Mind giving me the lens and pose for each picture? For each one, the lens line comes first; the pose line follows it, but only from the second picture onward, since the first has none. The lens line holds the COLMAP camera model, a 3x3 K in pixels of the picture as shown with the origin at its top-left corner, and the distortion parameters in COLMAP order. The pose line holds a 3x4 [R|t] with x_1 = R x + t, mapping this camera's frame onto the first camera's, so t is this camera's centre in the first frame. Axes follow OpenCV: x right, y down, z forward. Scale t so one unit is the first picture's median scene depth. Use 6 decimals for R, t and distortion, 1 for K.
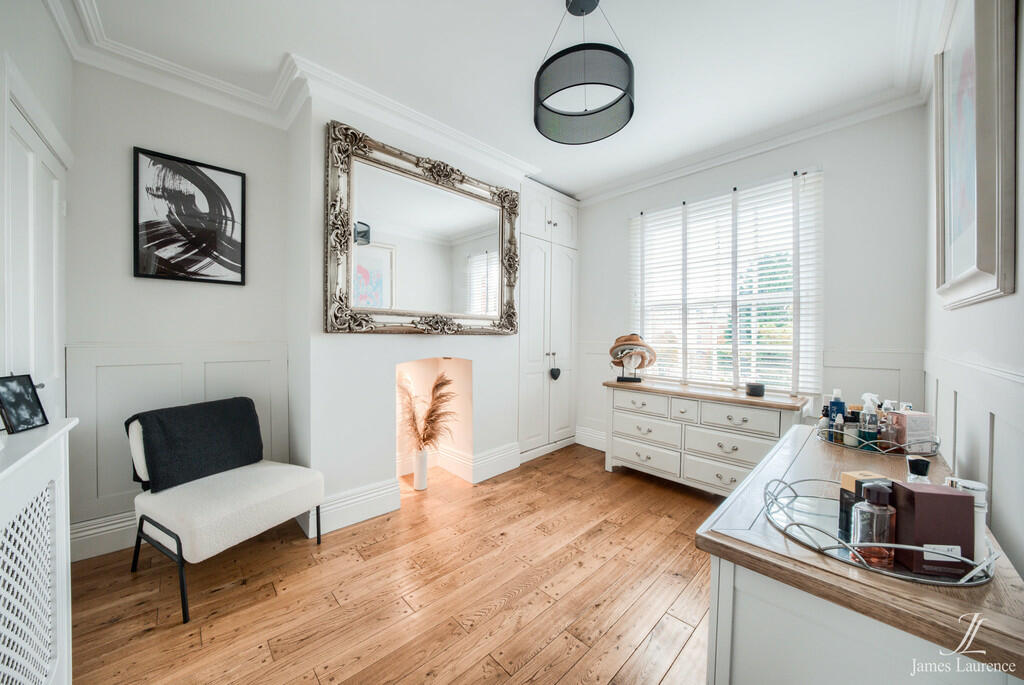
lens RADIAL K [[349.2, 0, 506.7], [0, 349.2, 337.5], [0, 0, 1]] dist [-0.011486, -0.000359]
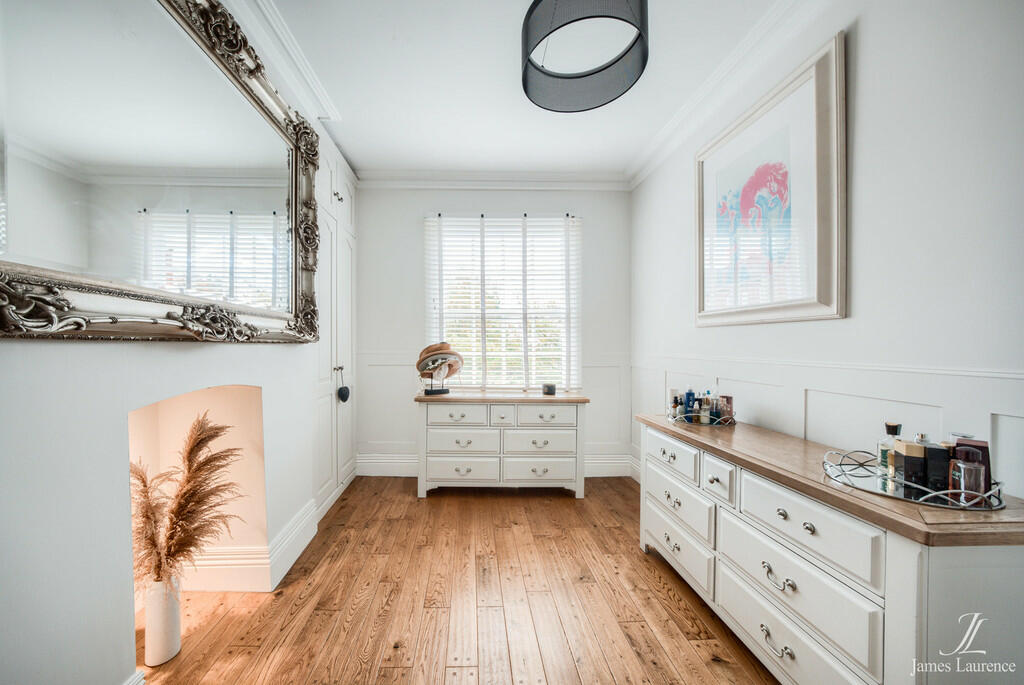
lens RADIAL K [[349.2, 0, 512.9], [0, 349.2, 348.4], [0, 0, 1]] dist [-0.011486, -0.000359]
pose [[0.673008, -0.011838, 0.739540, -0.222371], [0.006562, 0.999928, 0.010034, -0.001857], [-0.739606, -0.001900, 0.673038, 0.261700]]
